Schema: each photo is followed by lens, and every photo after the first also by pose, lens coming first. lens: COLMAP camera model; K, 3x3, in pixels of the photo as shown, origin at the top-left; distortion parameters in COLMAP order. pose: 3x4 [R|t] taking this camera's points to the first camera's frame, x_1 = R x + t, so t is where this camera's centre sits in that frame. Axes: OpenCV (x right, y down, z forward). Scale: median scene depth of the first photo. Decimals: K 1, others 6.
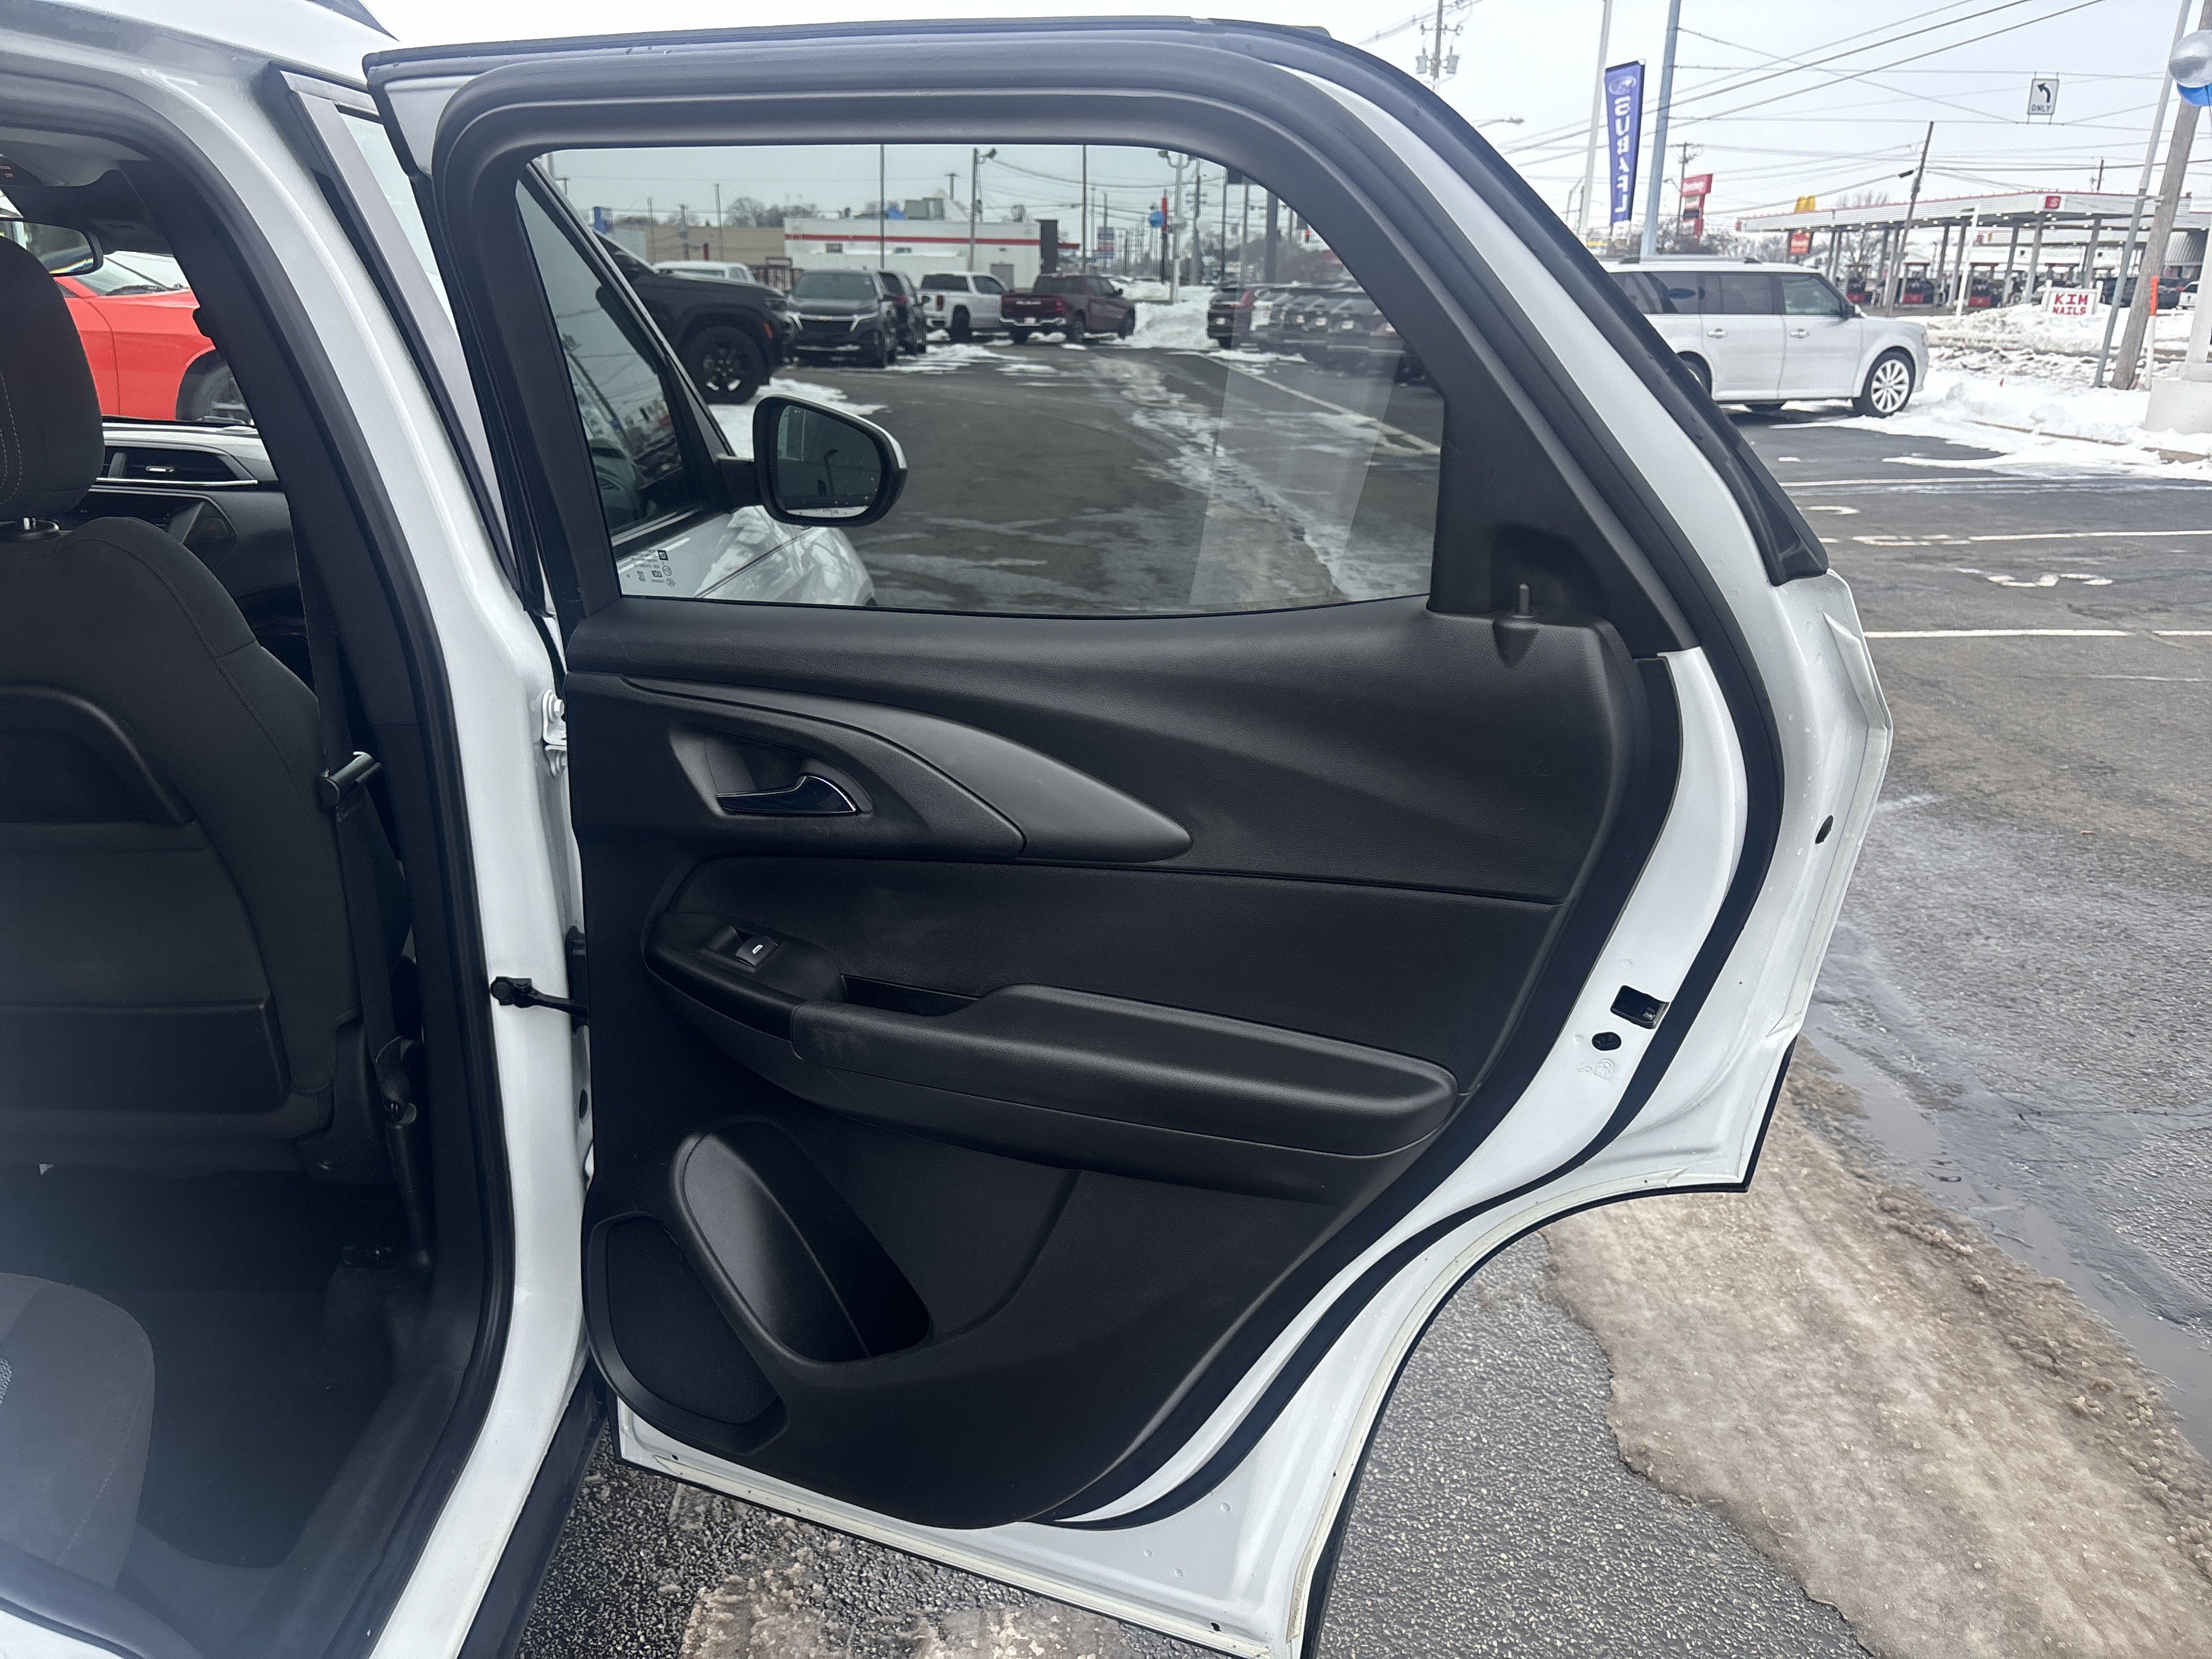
lens RADIAL K [[1668.9, 0, 1115.0], [0, 1668.9, 808.9], [0, 0, 1]] dist [0.051463, -0.050884]
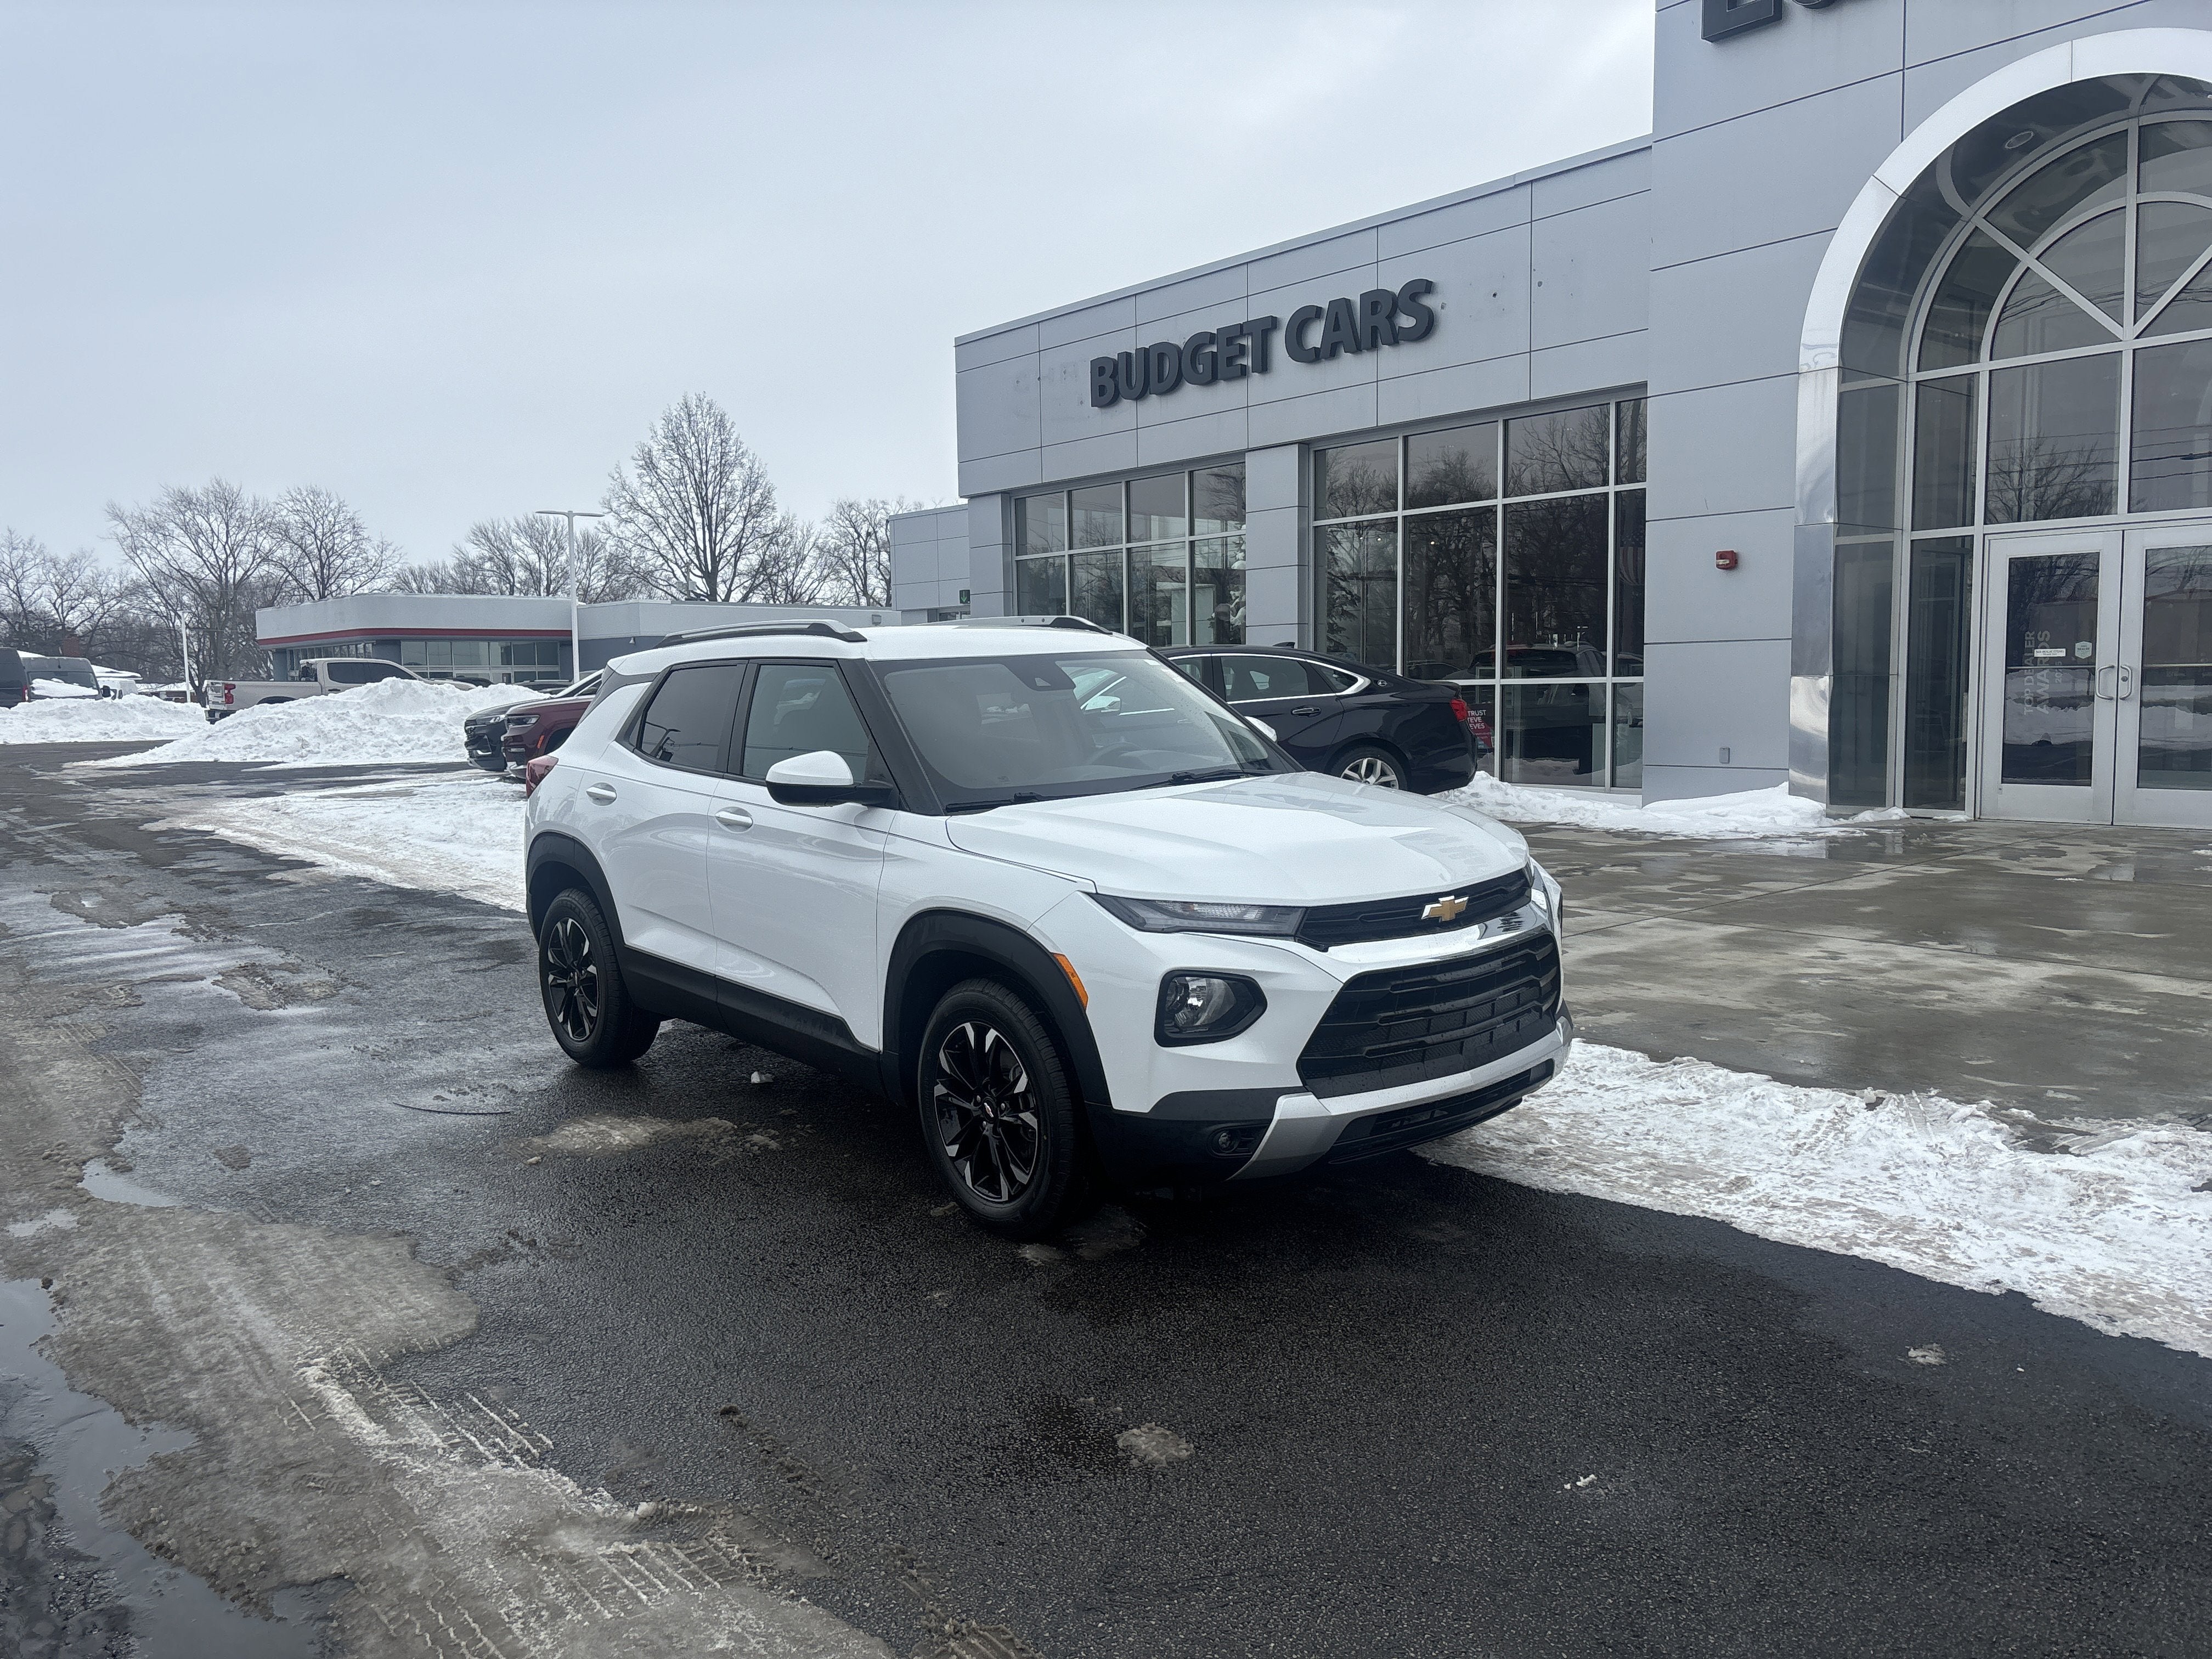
lens RADIAL K [[1668.9, 0, 1092.1], [0, 1668.9, 831.4], [0, 0, 1]] dist [0.051463, -0.050884]
pose [[-0.789030, 0.043258, -0.612830, 0.065838], [-0.189090, 0.931994, 0.309243, -0.066006], [0.584531, 0.359882, -0.727192, 0.209586]]
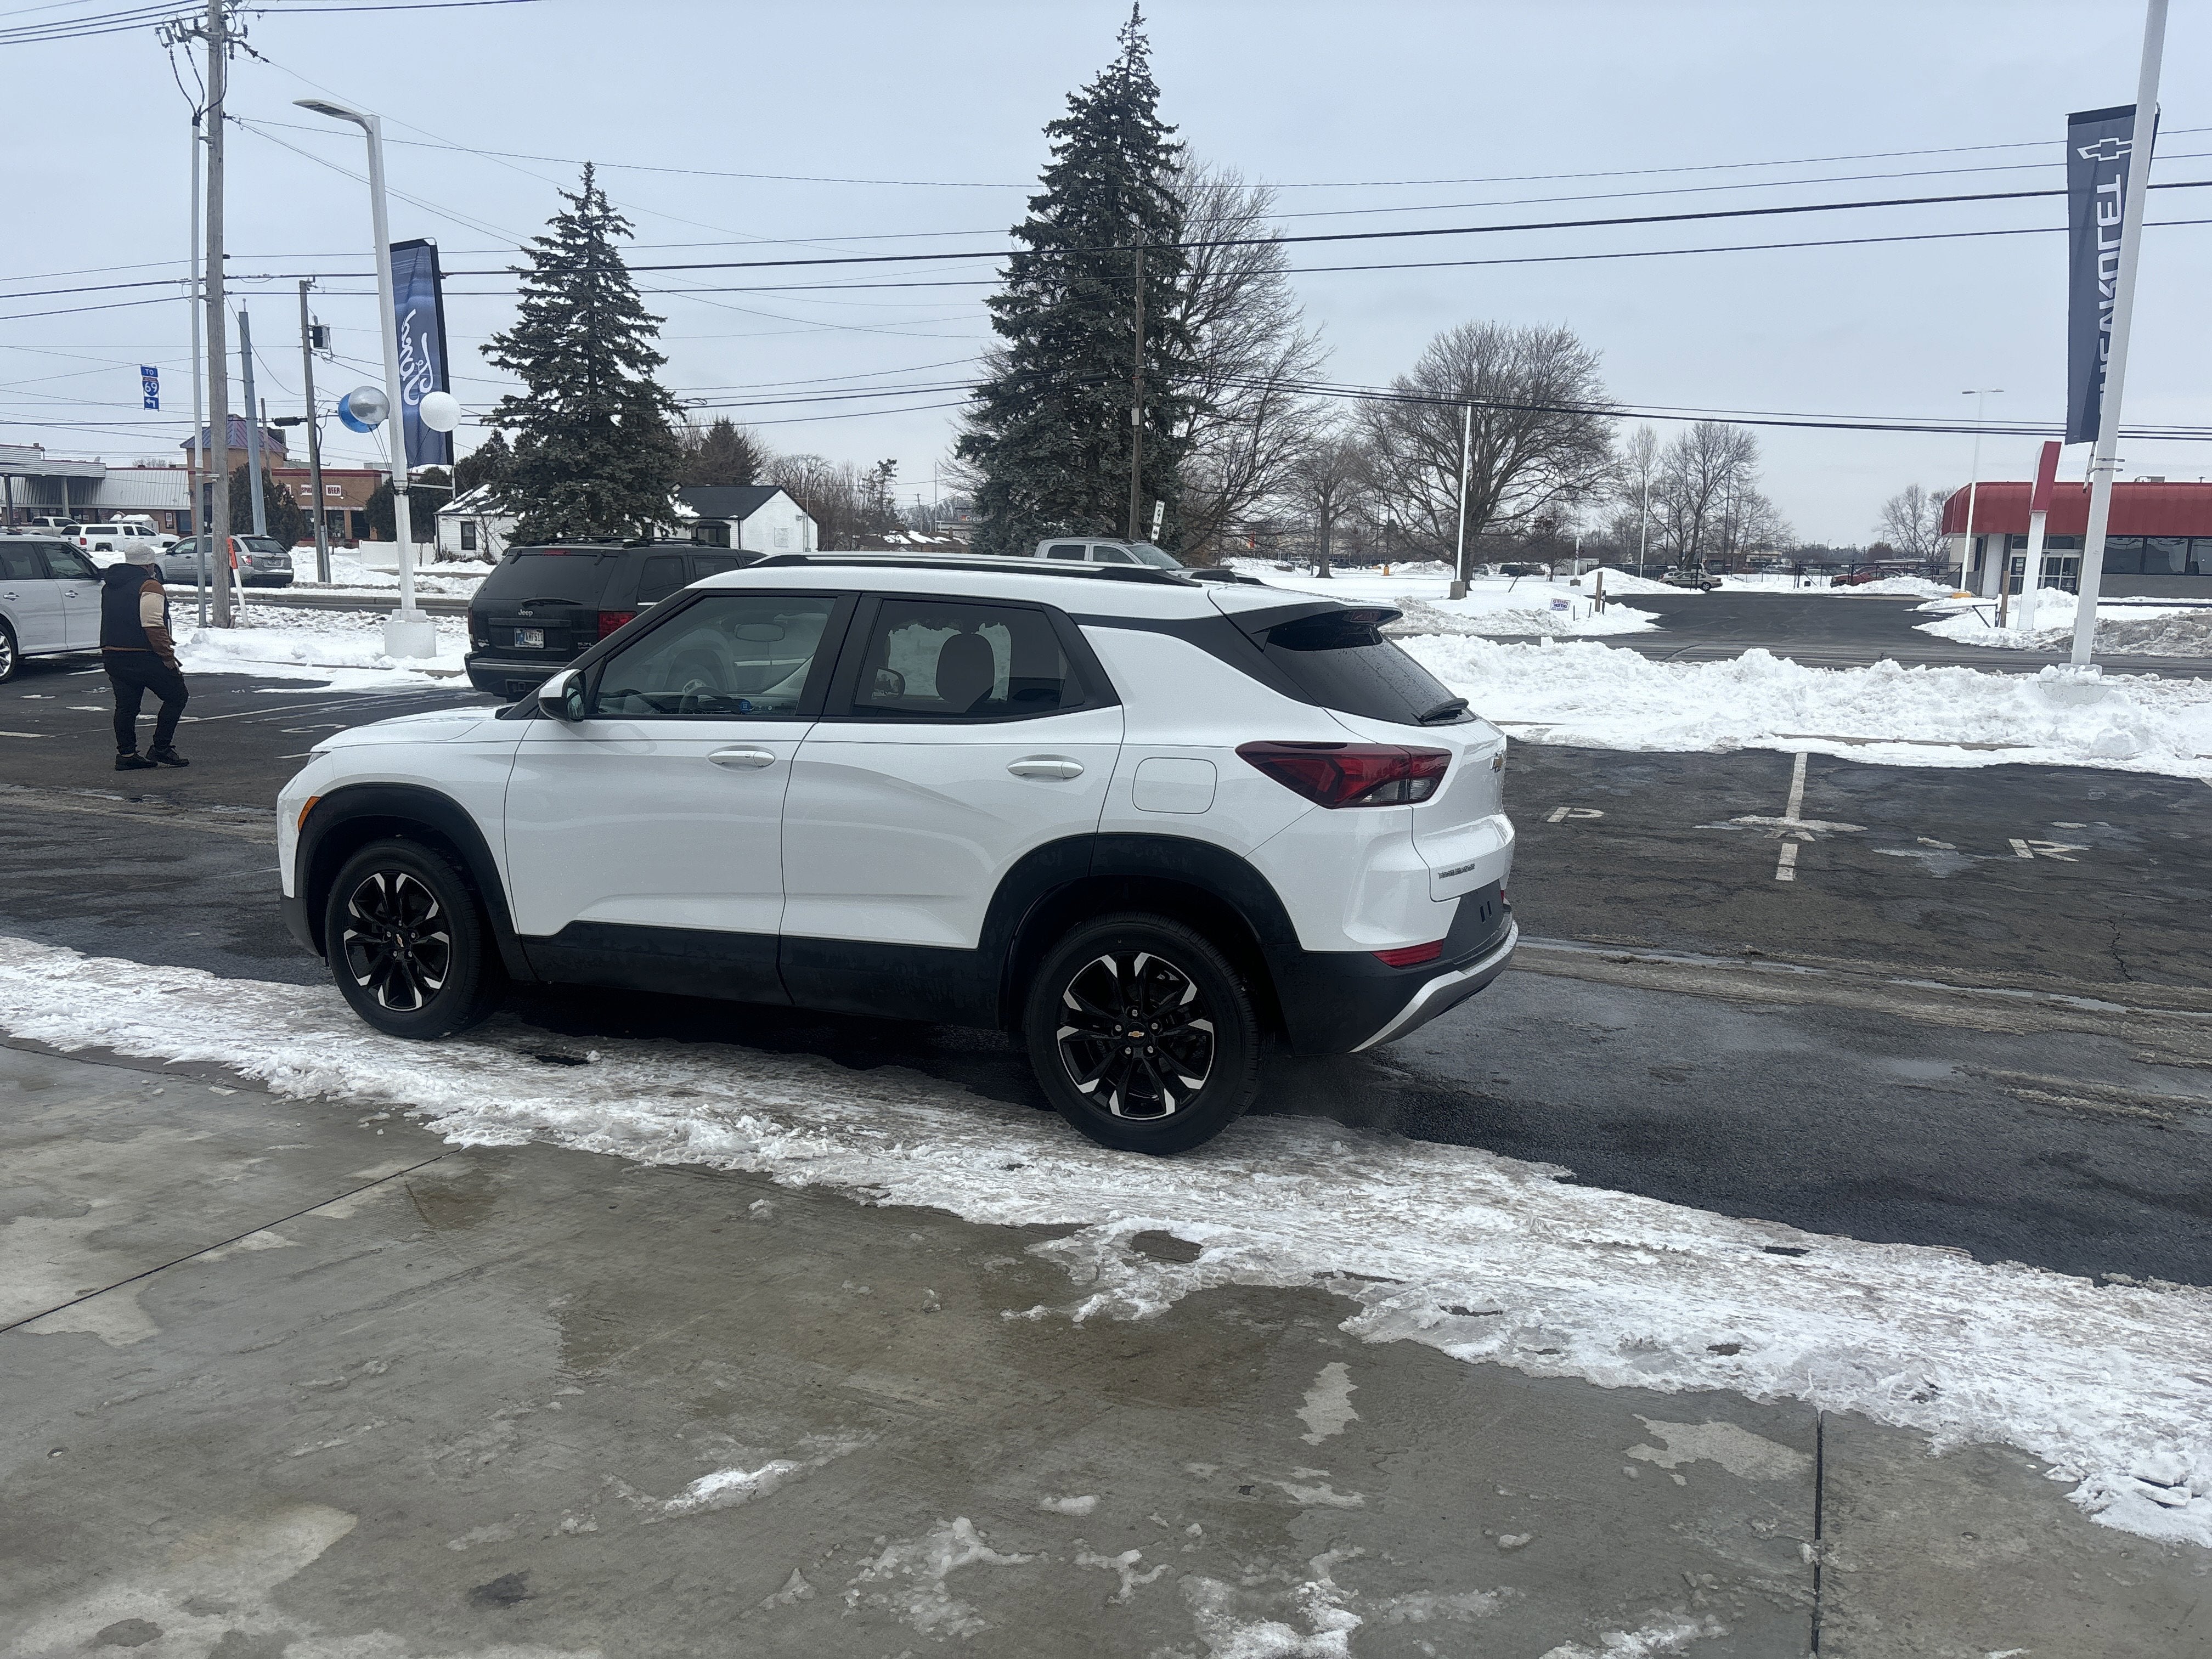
lens RADIAL K [[1668.9, 0, 1118.5], [0, 1668.9, 842.3], [0, 0, 1]] dist [0.051463, -0.050884]
pose [[0.417550, -0.164272, 0.893681, -0.207659], [0.262916, 0.963294, 0.054227, 0.002197], [-0.869786, 0.212320, 0.445413, -0.053532]]
